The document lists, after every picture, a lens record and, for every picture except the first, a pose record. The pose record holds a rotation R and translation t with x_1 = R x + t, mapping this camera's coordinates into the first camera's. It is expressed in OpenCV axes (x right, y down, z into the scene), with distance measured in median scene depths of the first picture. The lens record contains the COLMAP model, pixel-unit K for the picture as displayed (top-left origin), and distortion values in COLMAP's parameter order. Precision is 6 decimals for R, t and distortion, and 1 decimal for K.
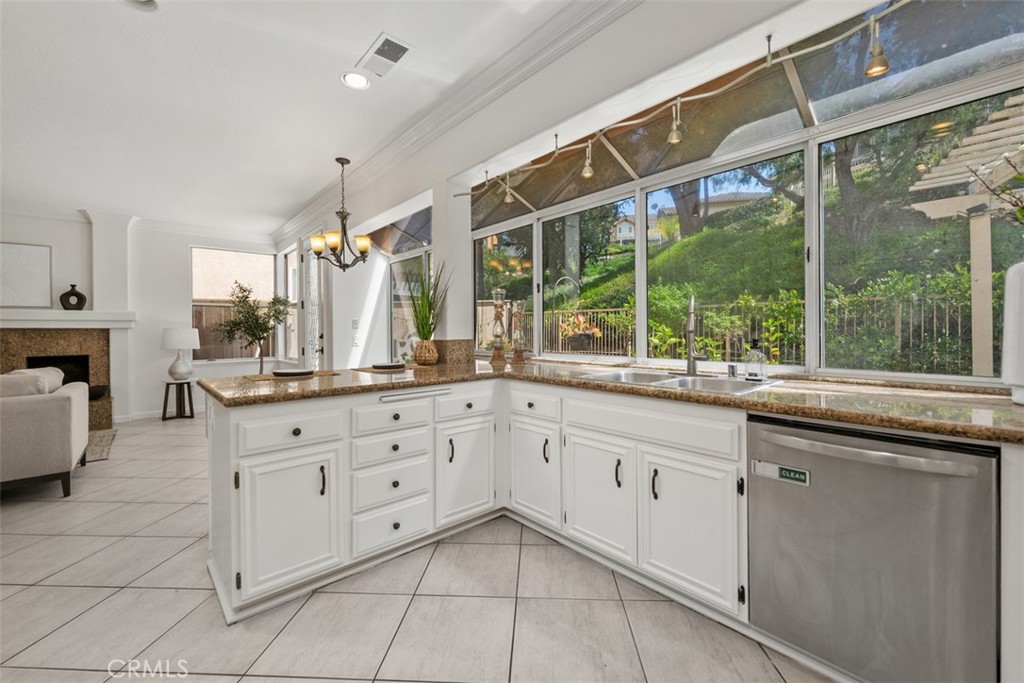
lens RADIAL K [[415.9, 0, 514.5], [0, 415.9, 327.1], [0, 0, 1]] dist [0.001086, 0.000064]
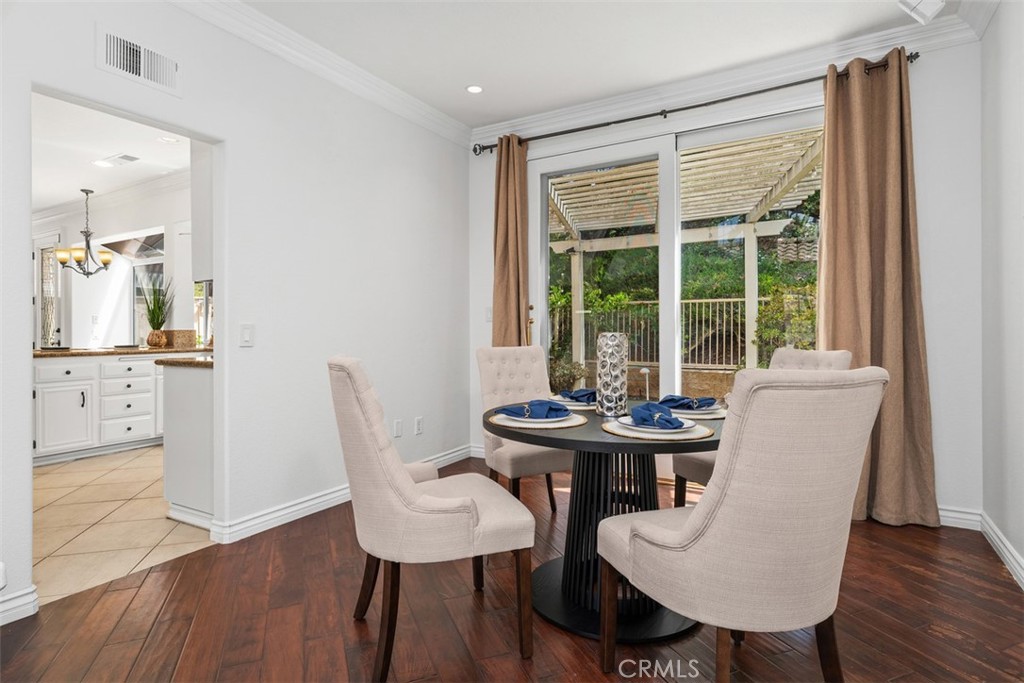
lens RADIAL K [[538.2, 0, 512.3], [0, 538.2, 327.9], [0, 0, 1]] dist [0.013731, -0.000856]
pose [[0.953212, 0.006419, 0.302236, 0.394535], [-0.005757, 0.999979, -0.003084, 0.021307], [-0.302249, 0.001200, 0.953228, -1.173654]]
